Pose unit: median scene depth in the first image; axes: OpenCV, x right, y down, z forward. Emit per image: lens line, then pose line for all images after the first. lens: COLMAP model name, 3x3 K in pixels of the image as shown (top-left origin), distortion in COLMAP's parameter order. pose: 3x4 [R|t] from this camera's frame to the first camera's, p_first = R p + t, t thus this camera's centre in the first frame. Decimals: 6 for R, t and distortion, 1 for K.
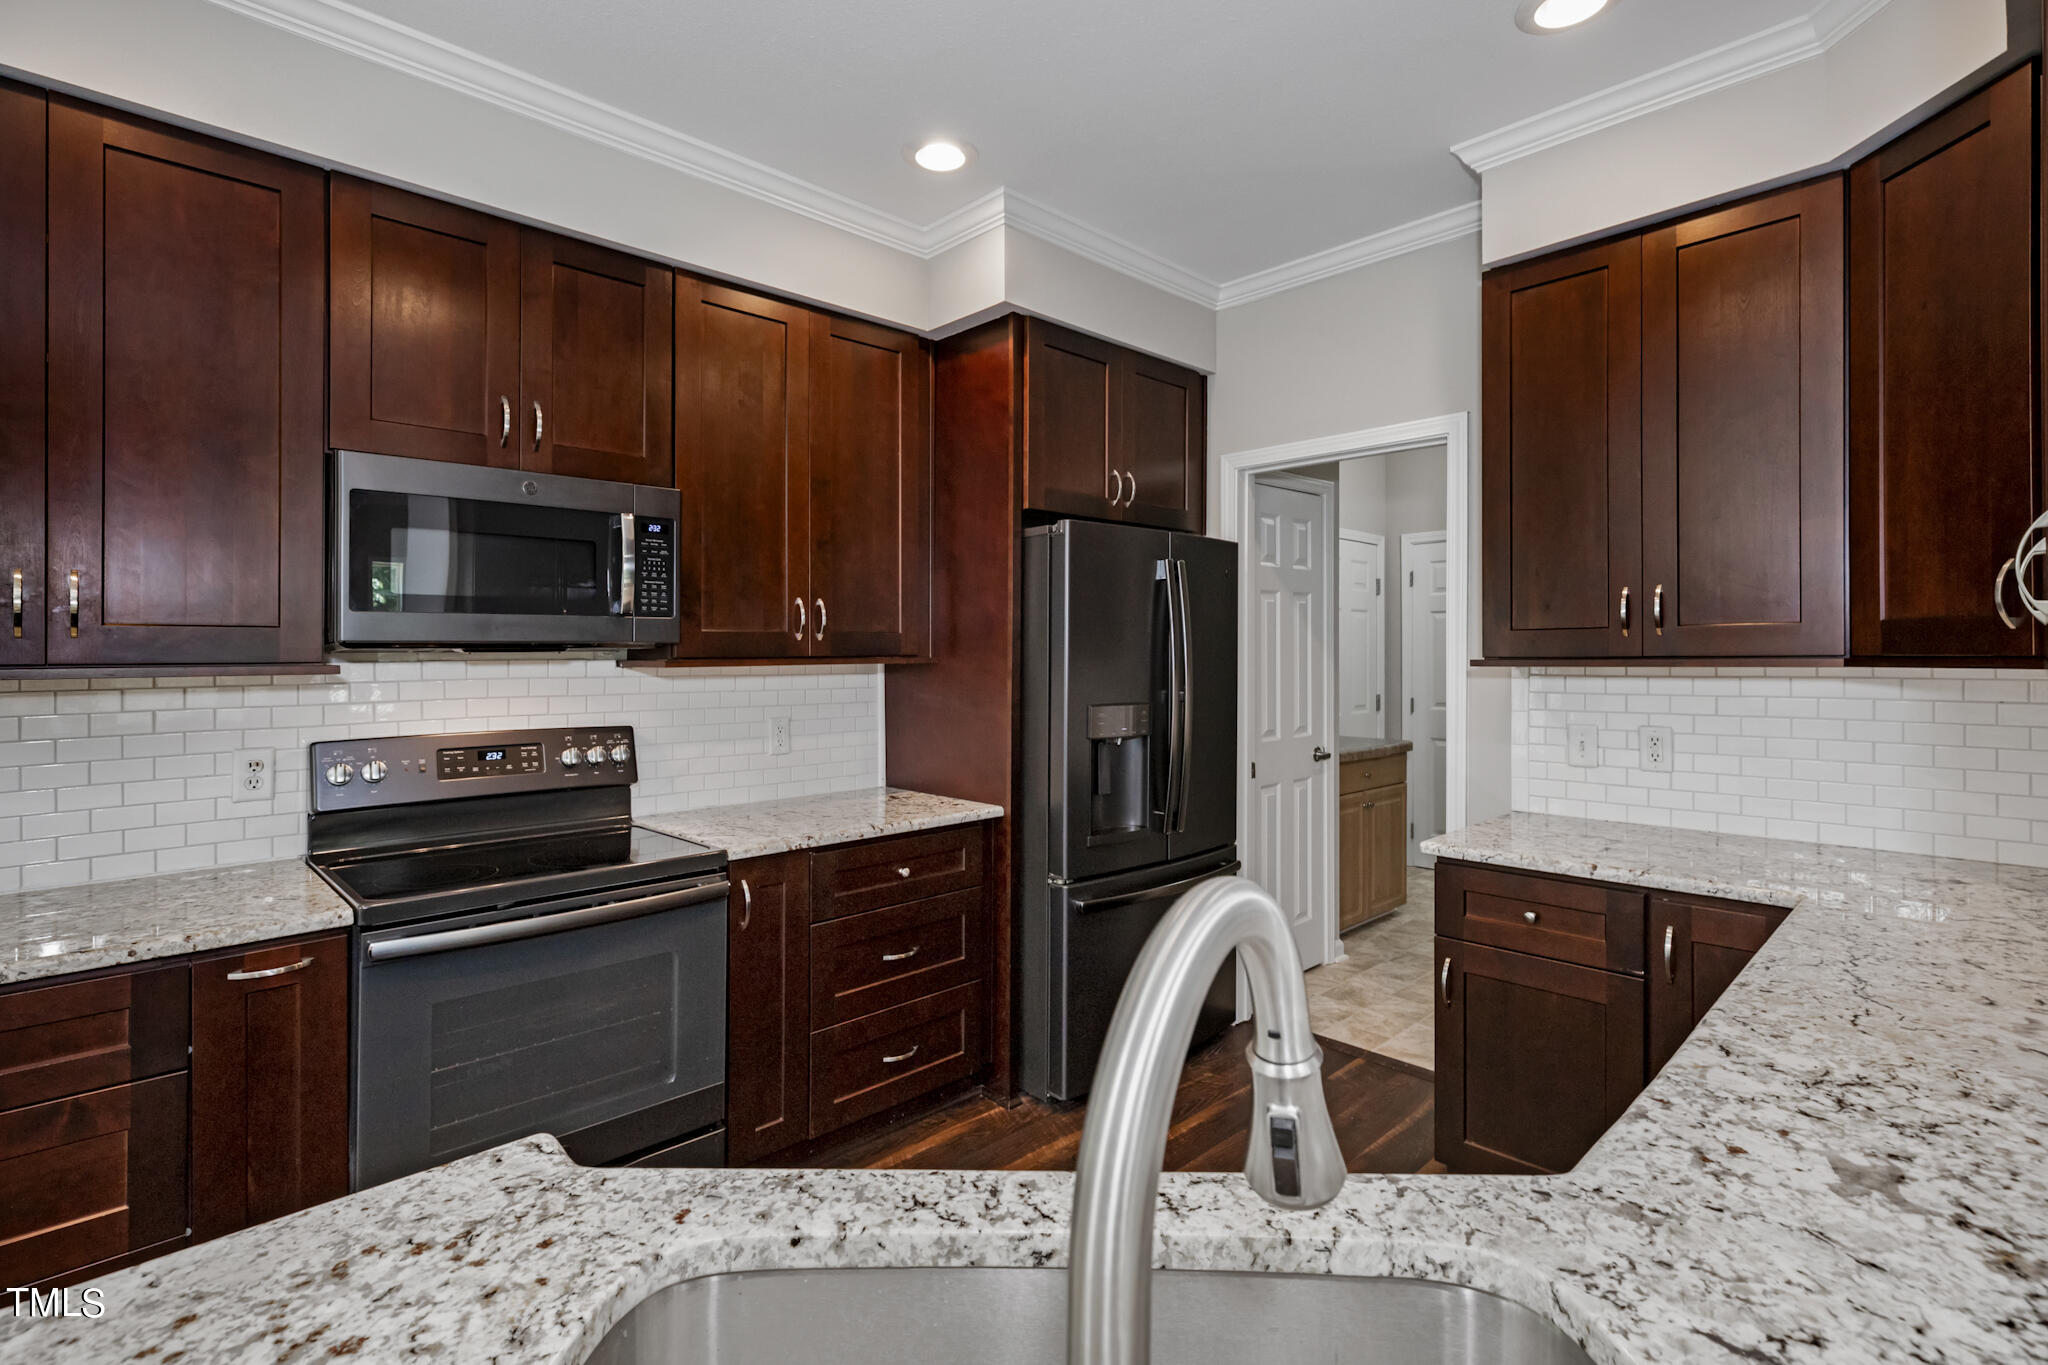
lens RADIAL K [[961.9, 0, 1020.4], [0, 961.9, 648.3], [0, 0, 1]] dist [0.001880, 0.000455]
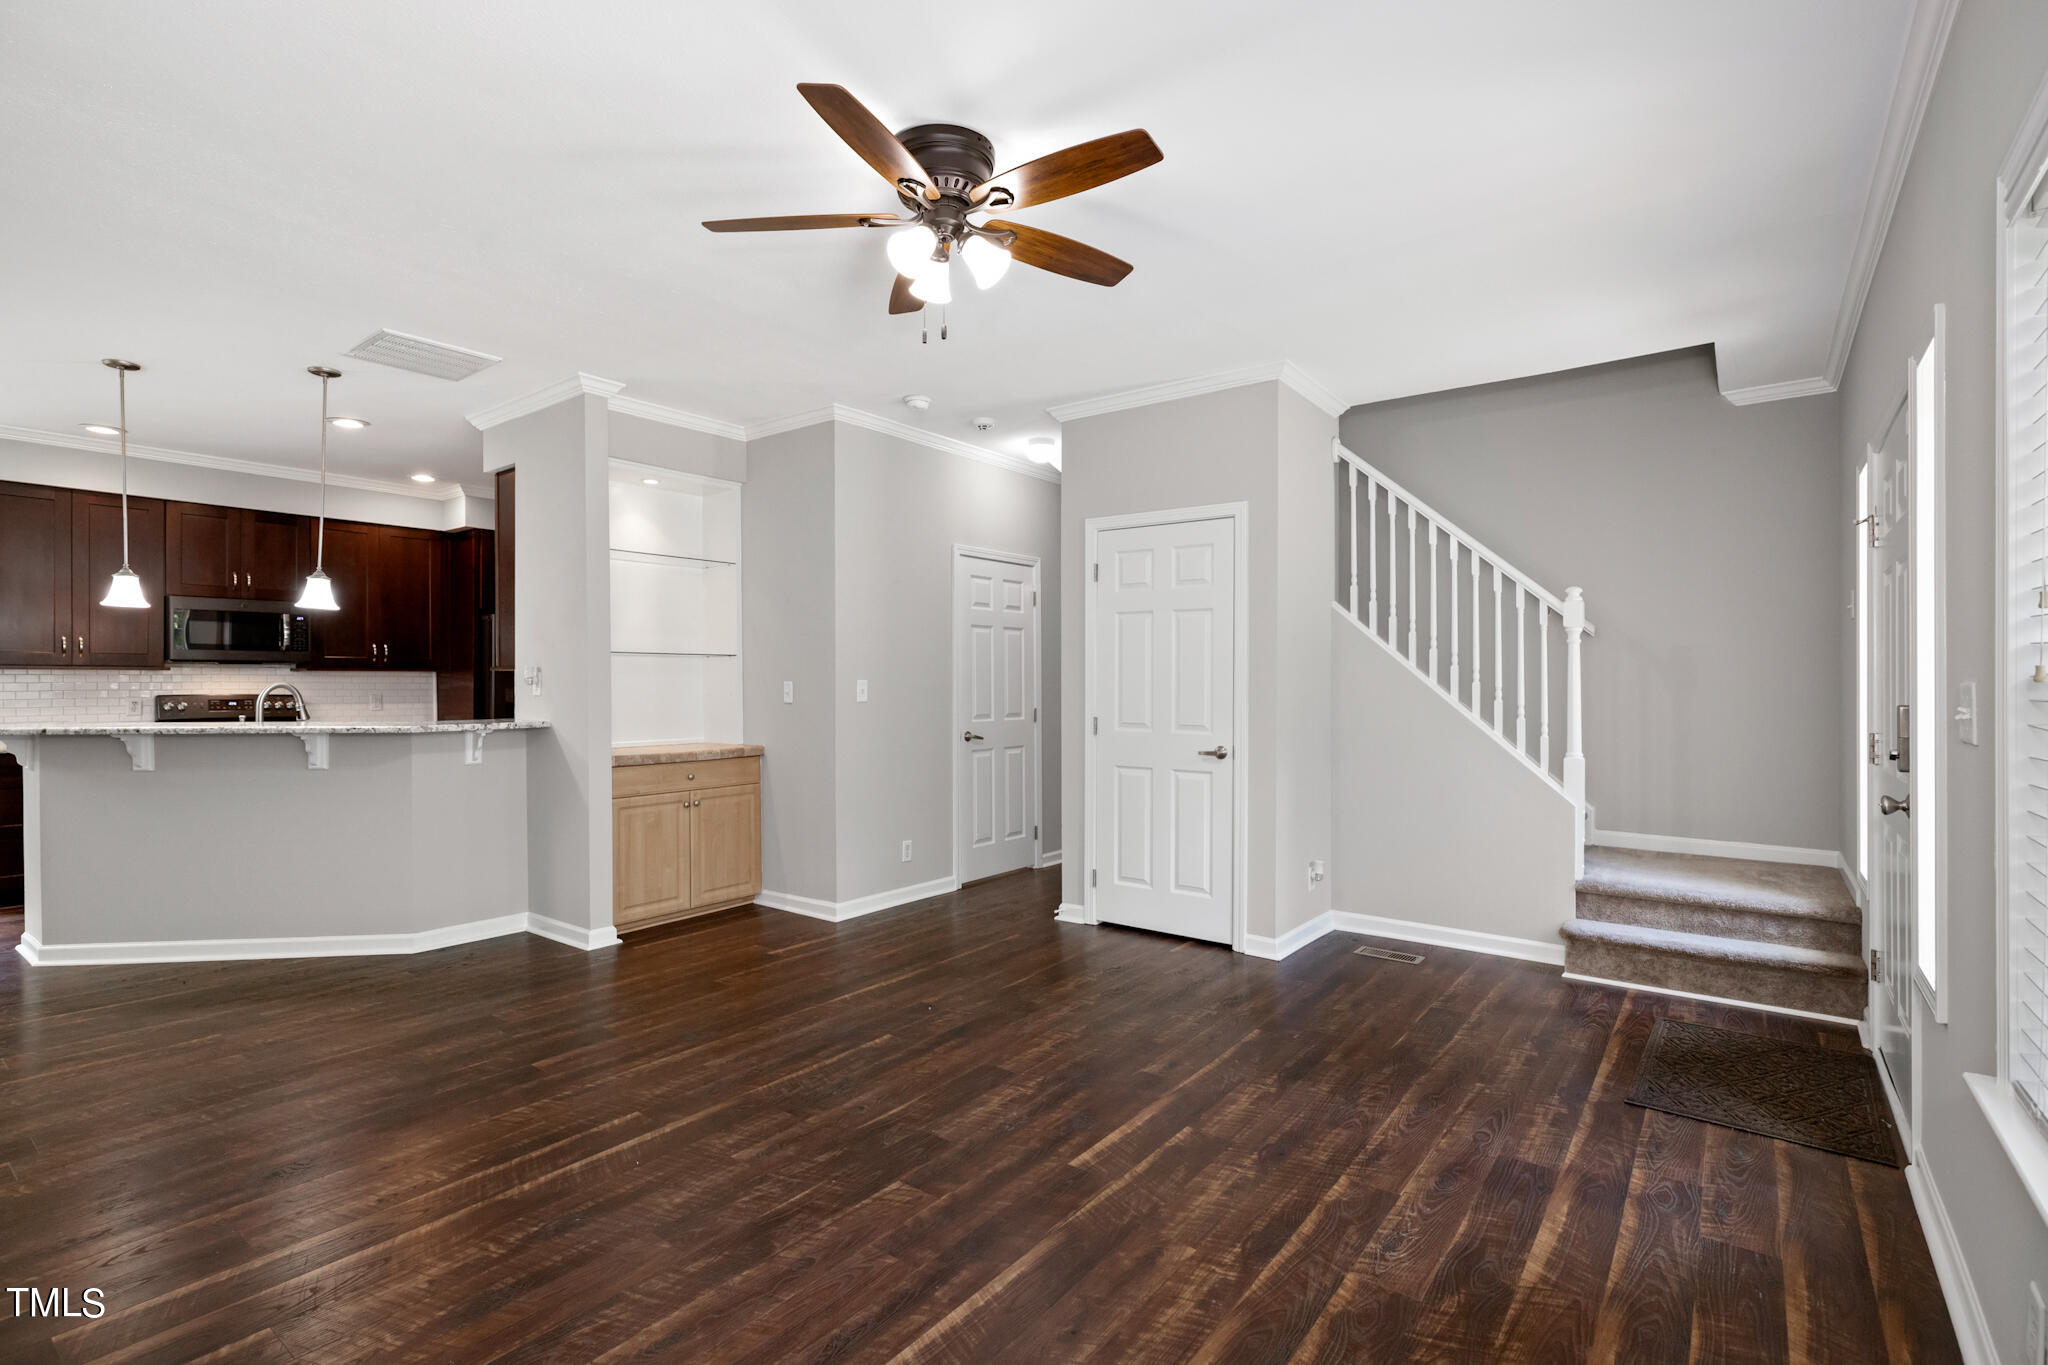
lens RADIAL K [[952.7, 0, 1012.1], [0, 952.7, 689.3], [0, 0, 1]] dist [0.005696, 0.000488]
pose [[0.989169, 0.006008, 0.146657, 1.132872], [-0.007829, 0.999899, 0.011849, 0.024257], [-0.146571, -0.012869, 0.989116, -1.824595]]
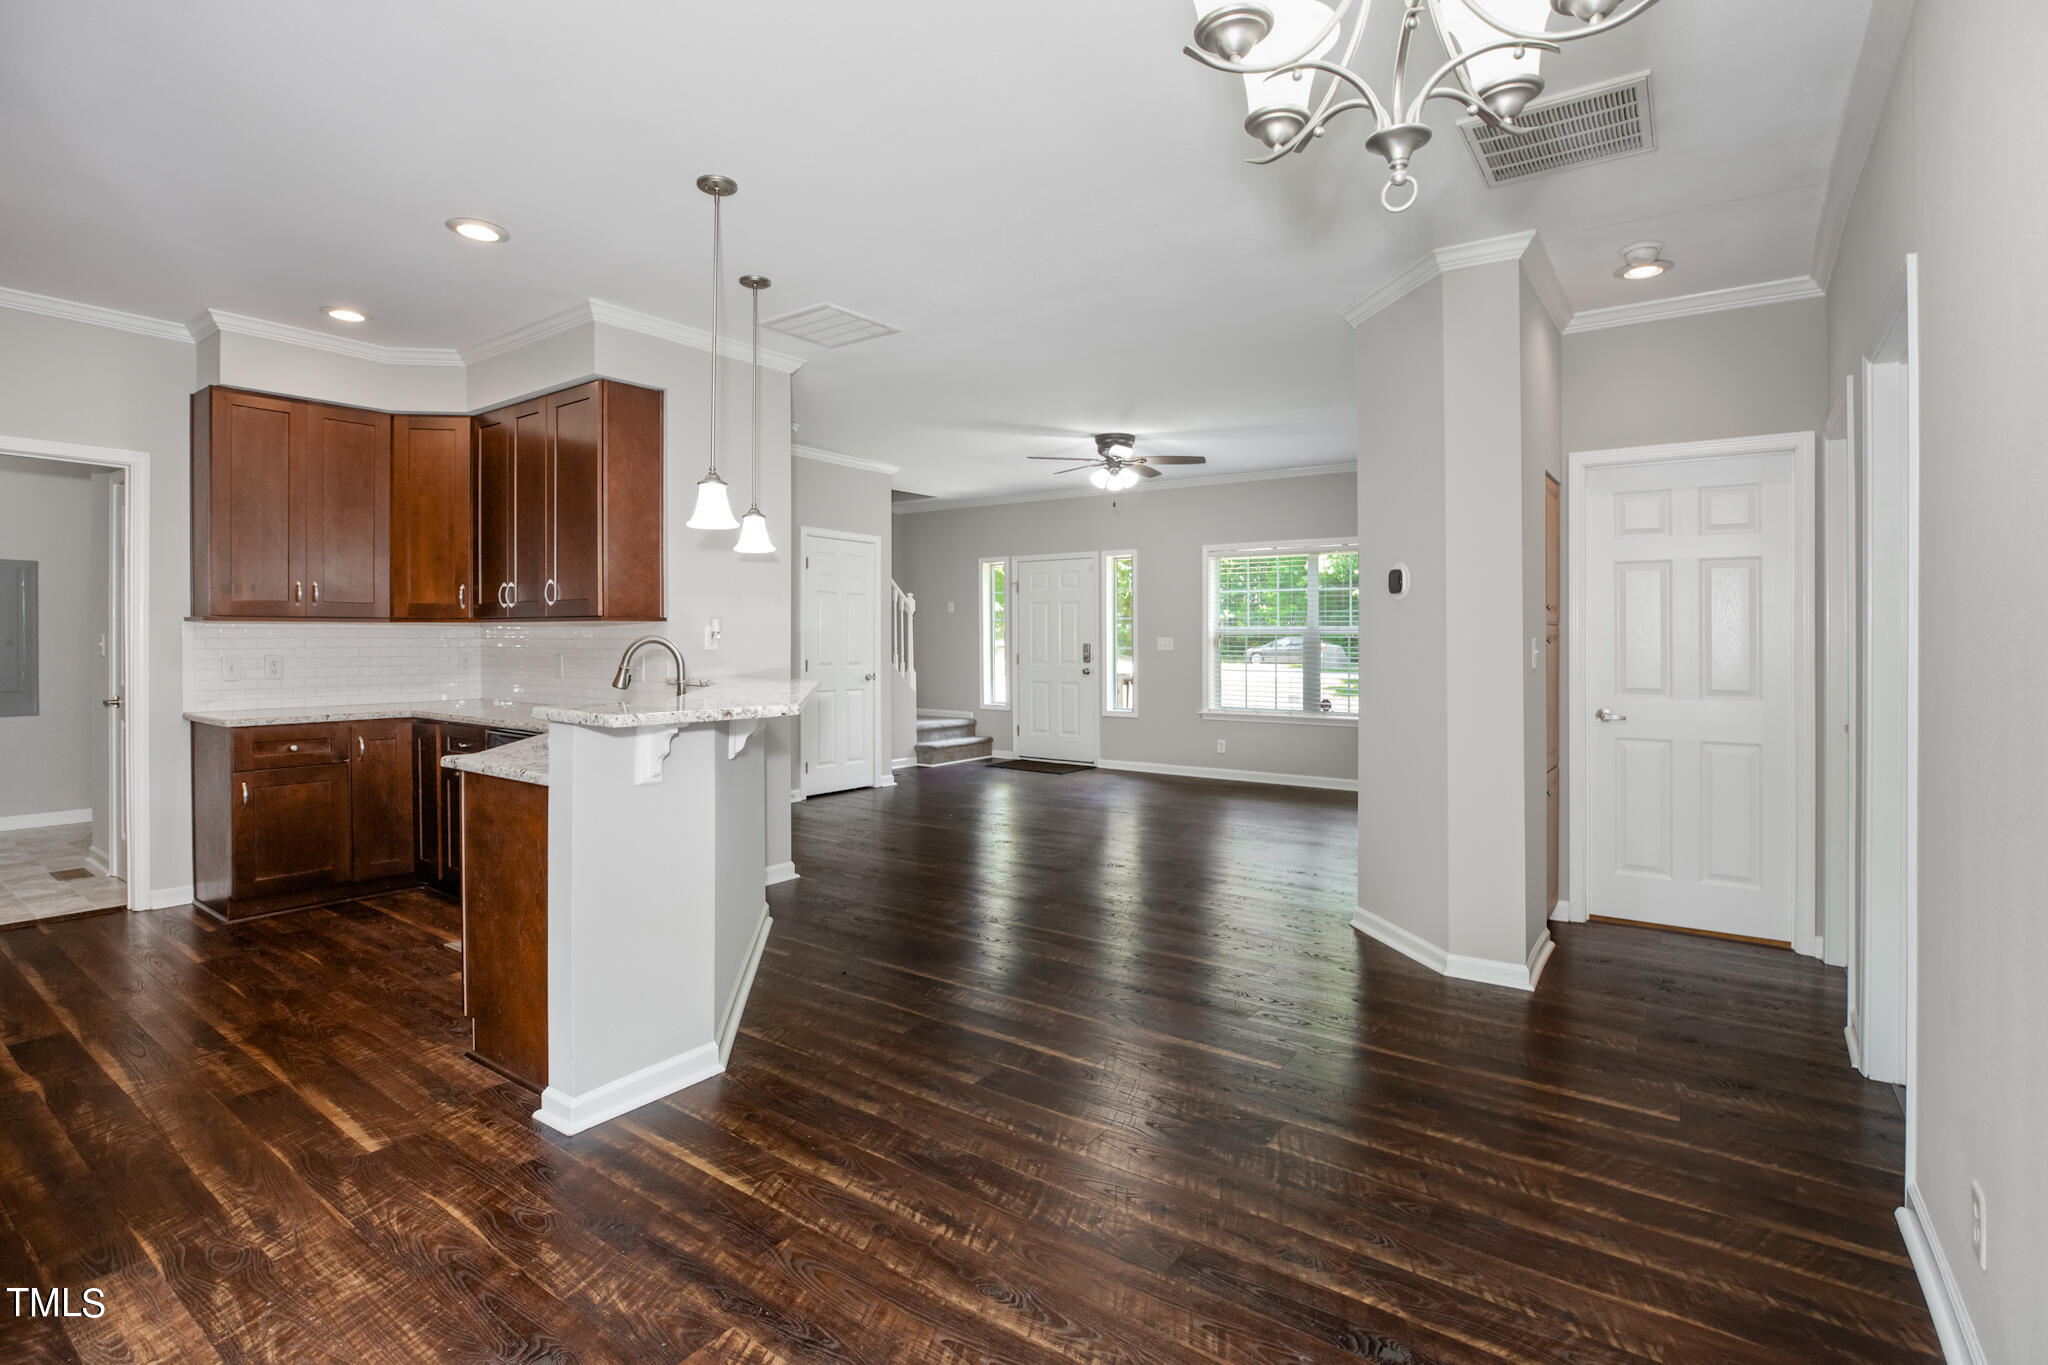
lens RADIAL K [[988.6, 0, 1031.3], [0, 988.6, 653.8], [0, 0, 1]] dist [-0.049003, 0.016898]
pose [[-0.187704, -0.010394, 0.982171, -1.408513], [-0.006412, 0.999936, 0.009356, 0.049958], [-0.982205, -0.004541, -0.187759, -0.085456]]
